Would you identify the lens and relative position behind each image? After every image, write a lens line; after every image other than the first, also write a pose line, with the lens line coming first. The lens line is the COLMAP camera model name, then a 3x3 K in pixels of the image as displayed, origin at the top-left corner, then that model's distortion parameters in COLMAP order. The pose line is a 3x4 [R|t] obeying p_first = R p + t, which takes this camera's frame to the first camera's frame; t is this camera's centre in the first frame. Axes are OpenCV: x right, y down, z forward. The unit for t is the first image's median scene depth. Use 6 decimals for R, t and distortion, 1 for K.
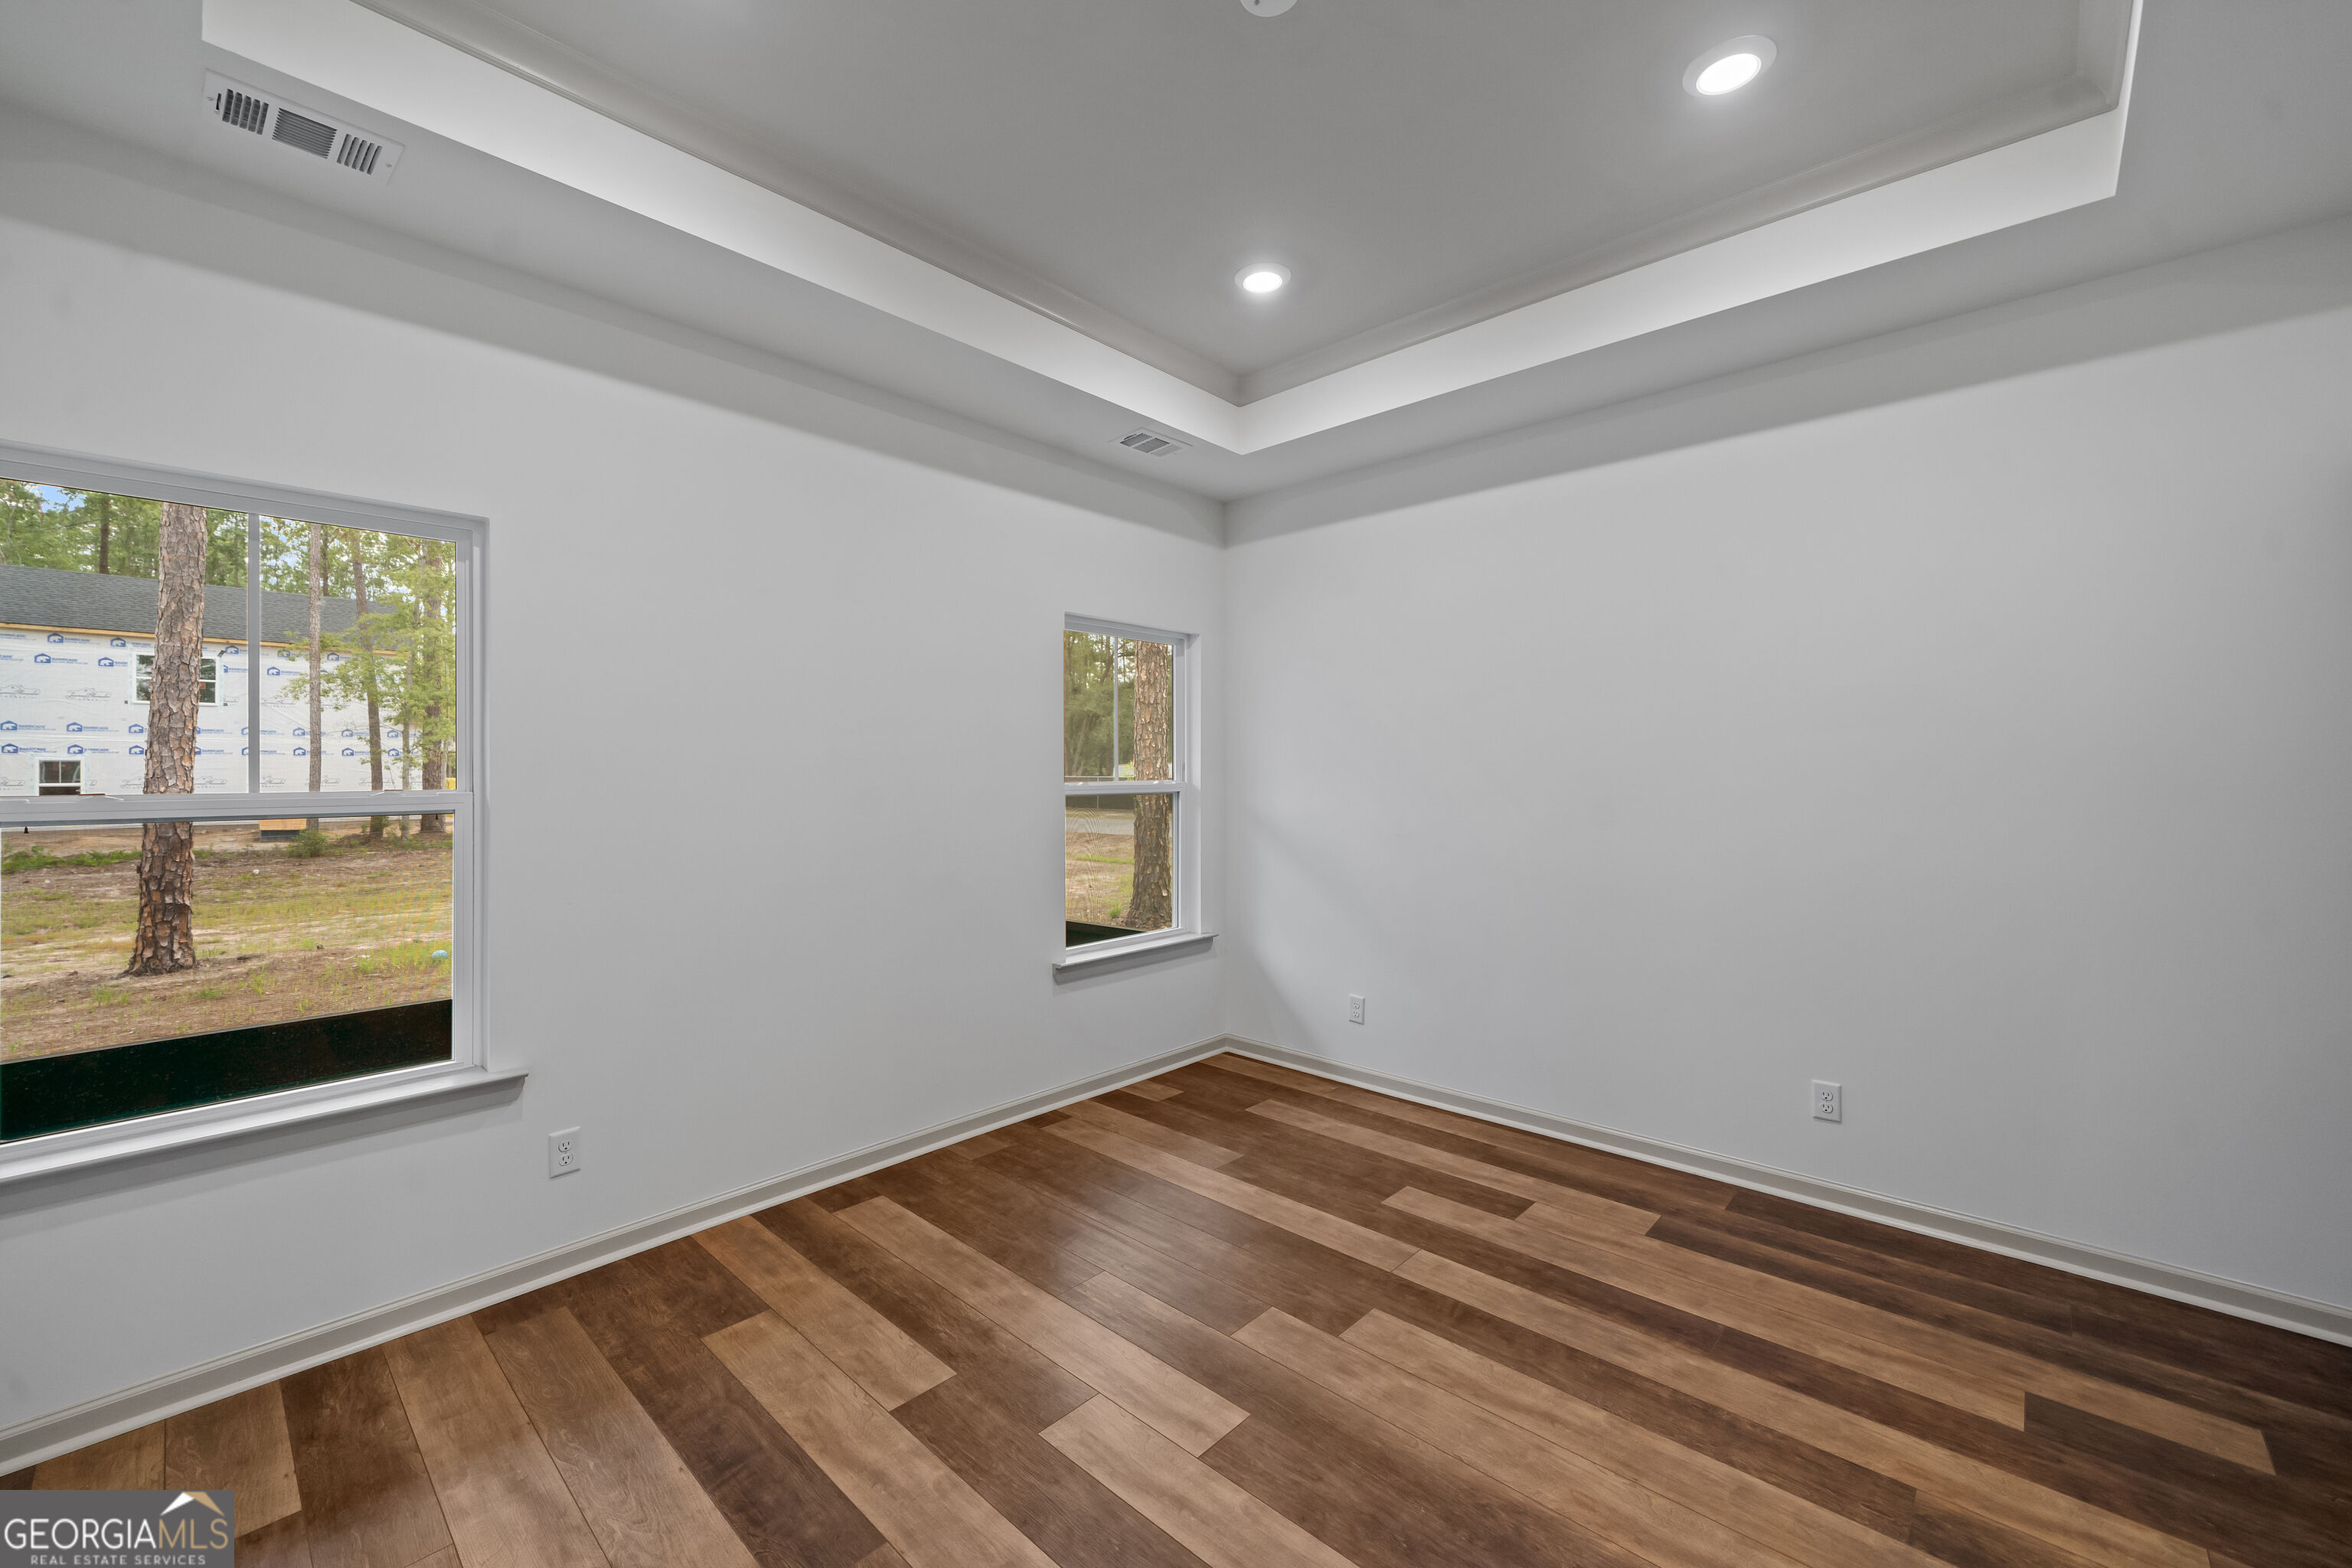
lens RADIAL K [[917.2, 0, 1169.6], [0, 917.2, 778.8], [0, 0, 1]] dist [-0.001818, -0.000185]
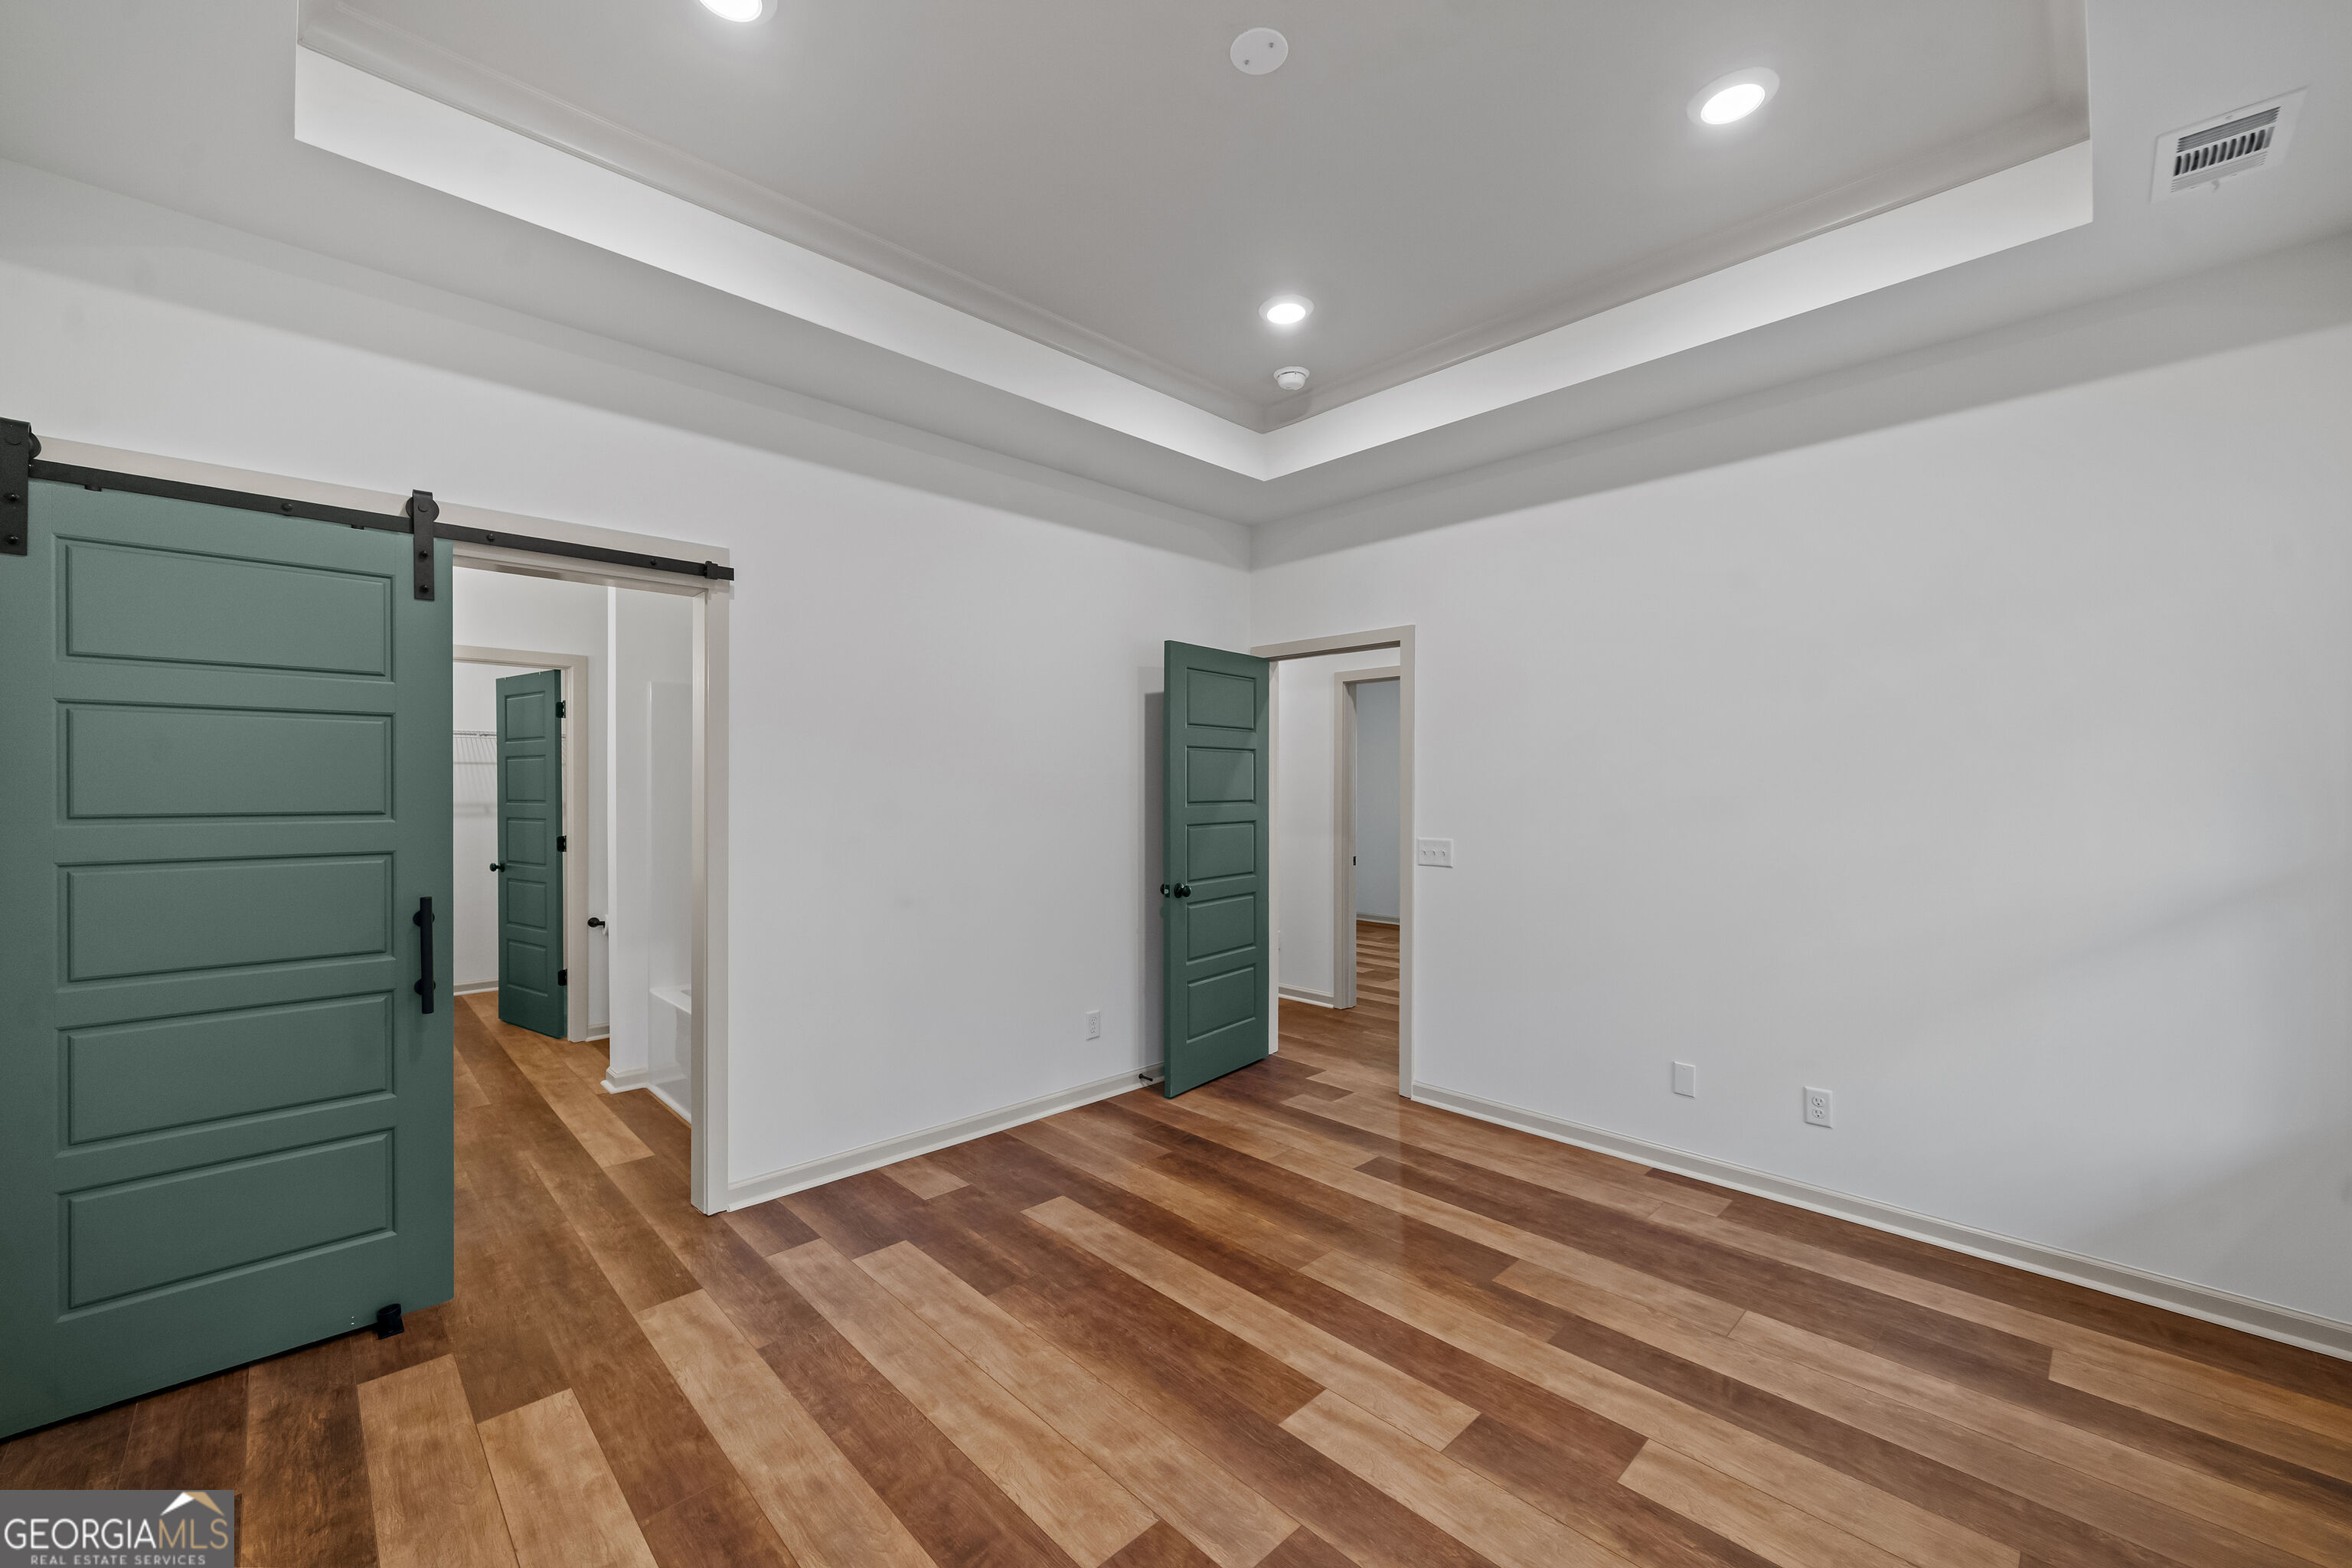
lens RADIAL K [[917.2, 0, 1184.7], [0, 917.2, 787.3], [0, 0, 1]] dist [-0.001818, -0.000185]
pose [[-0.999000, 0.000504, 0.044718, 0.146230], [0.000719, 0.999988, 0.004786, -0.010859], [-0.044715, 0.004813, -0.998988, 2.014373]]
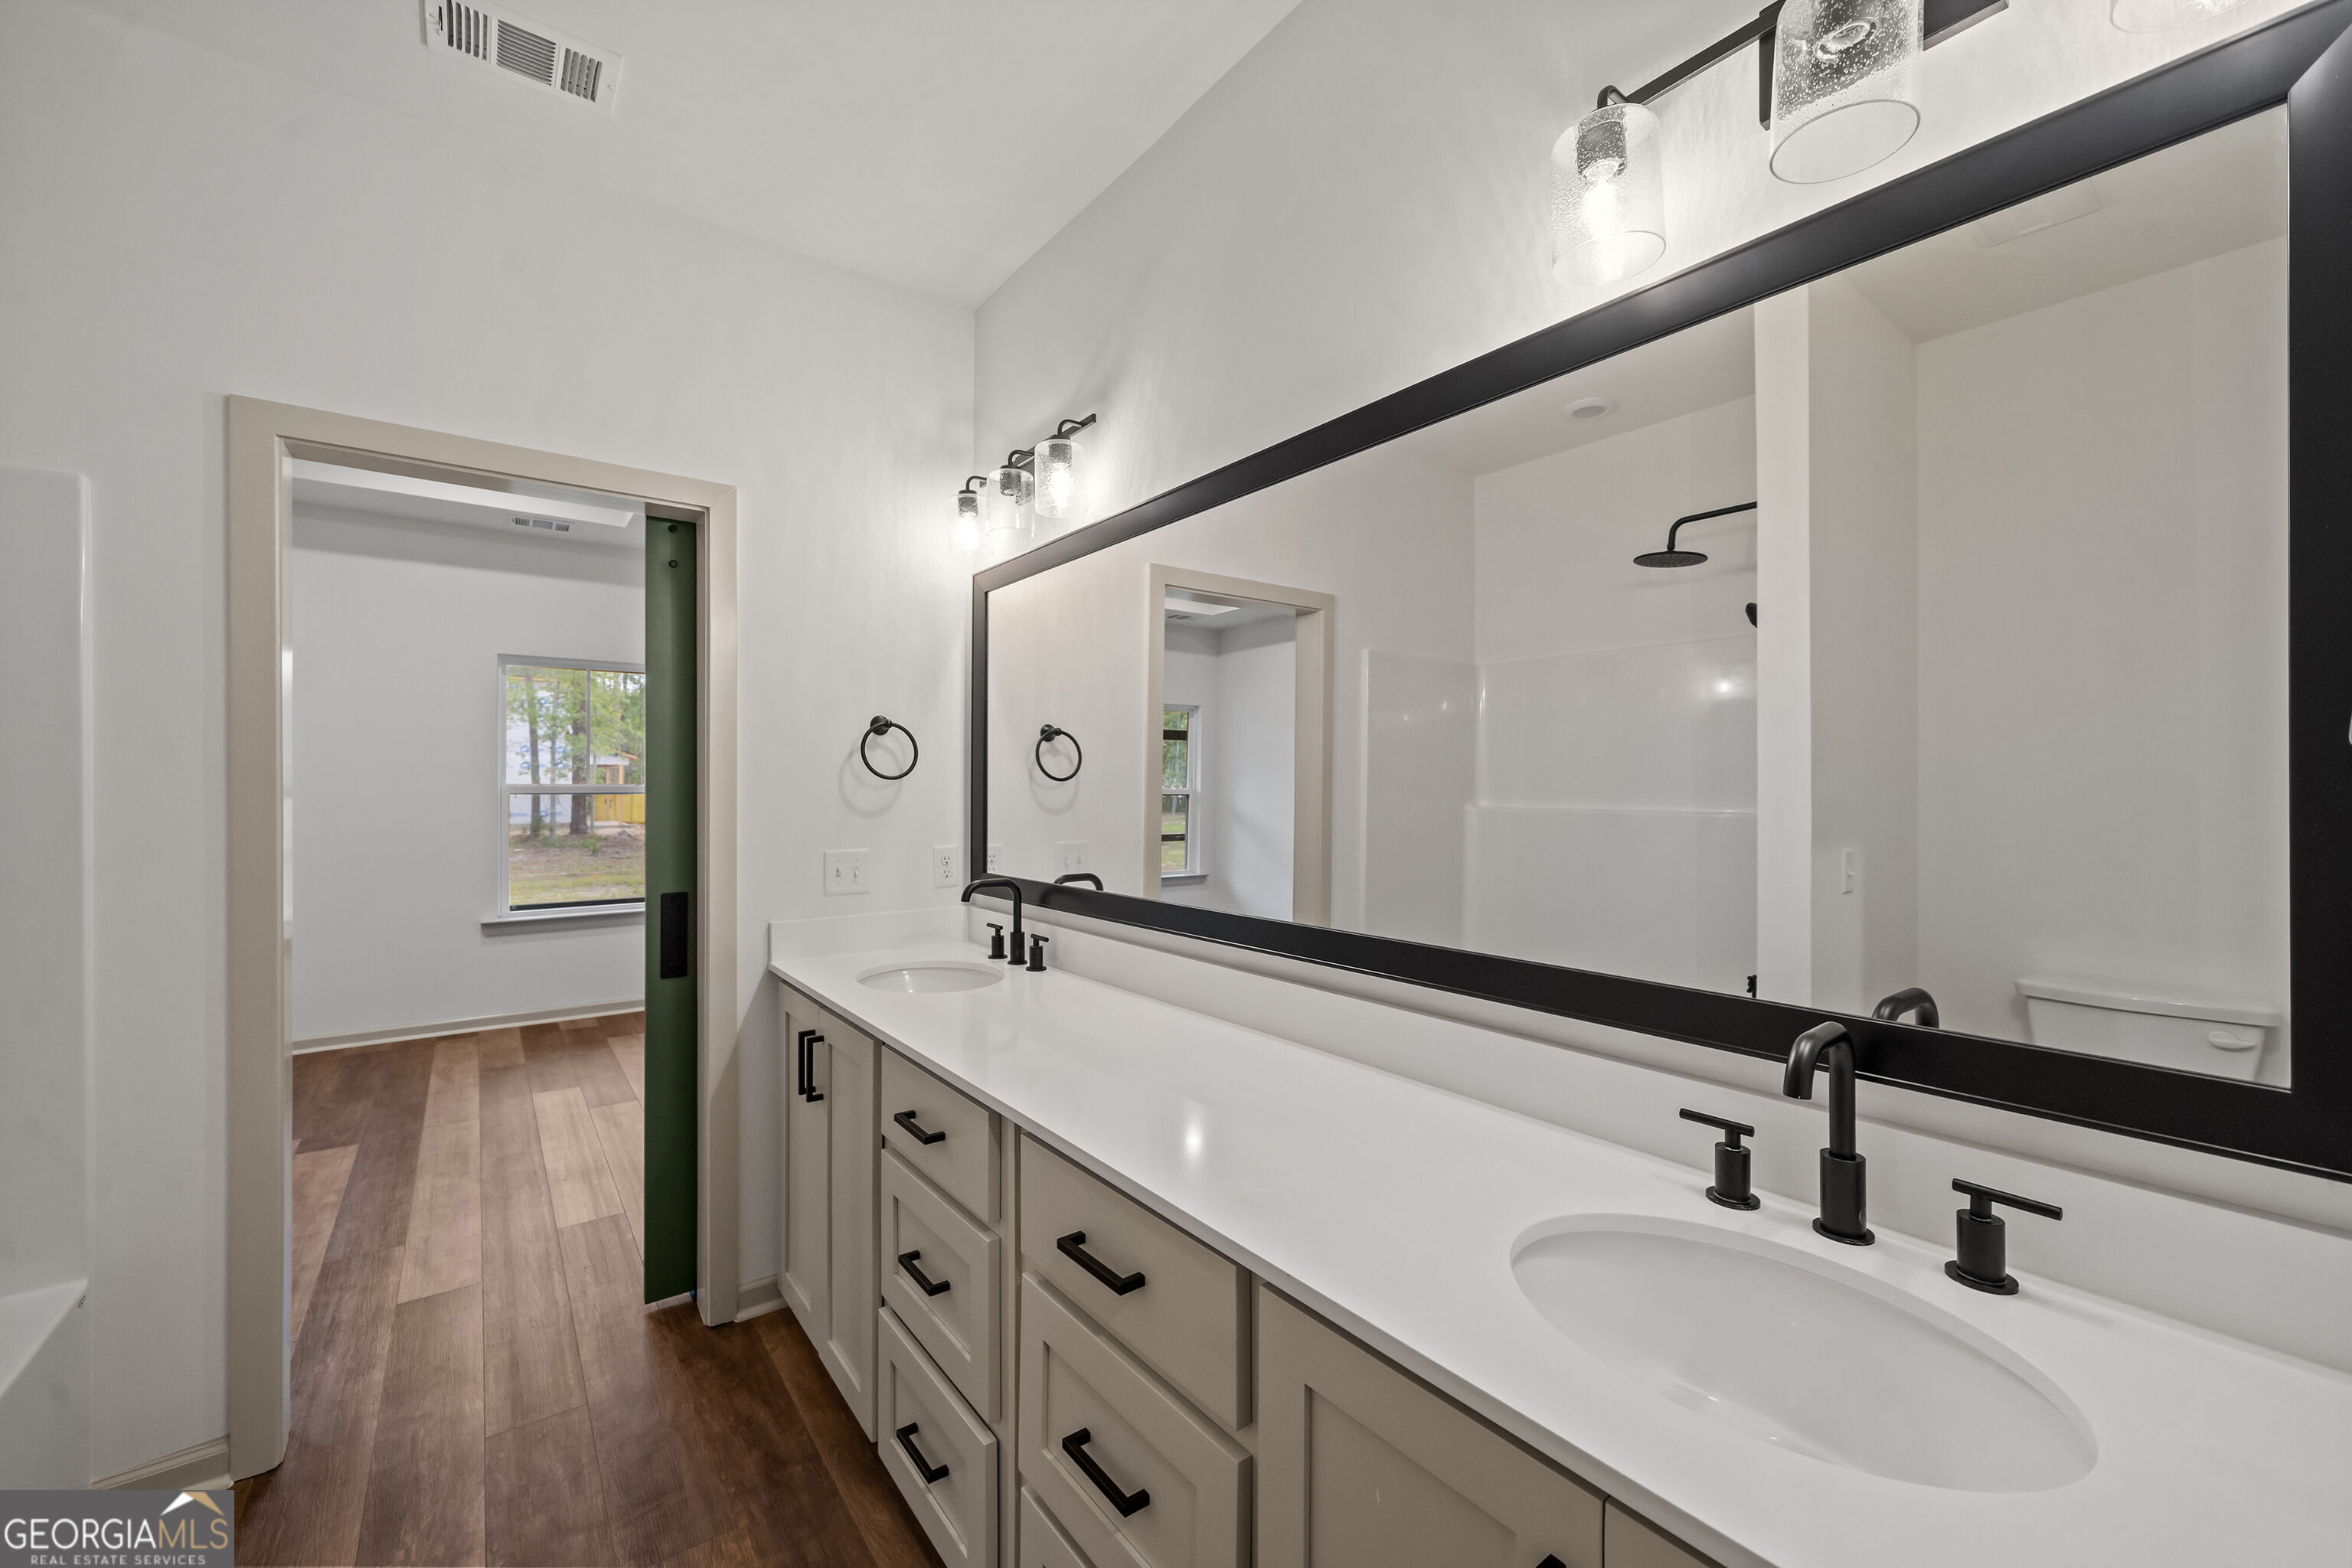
lens RADIAL K [[917.2, 0, 1181.0], [0, 917.2, 773.7], [0, 0, 1]] dist [-0.001818, -0.000185]
pose [[0.985531, -0.001629, -0.169489, 2.104569], [-0.001232, 0.999859, -0.016770, 0.017536], [0.169492, 0.016736, 0.985389, -0.259467]]
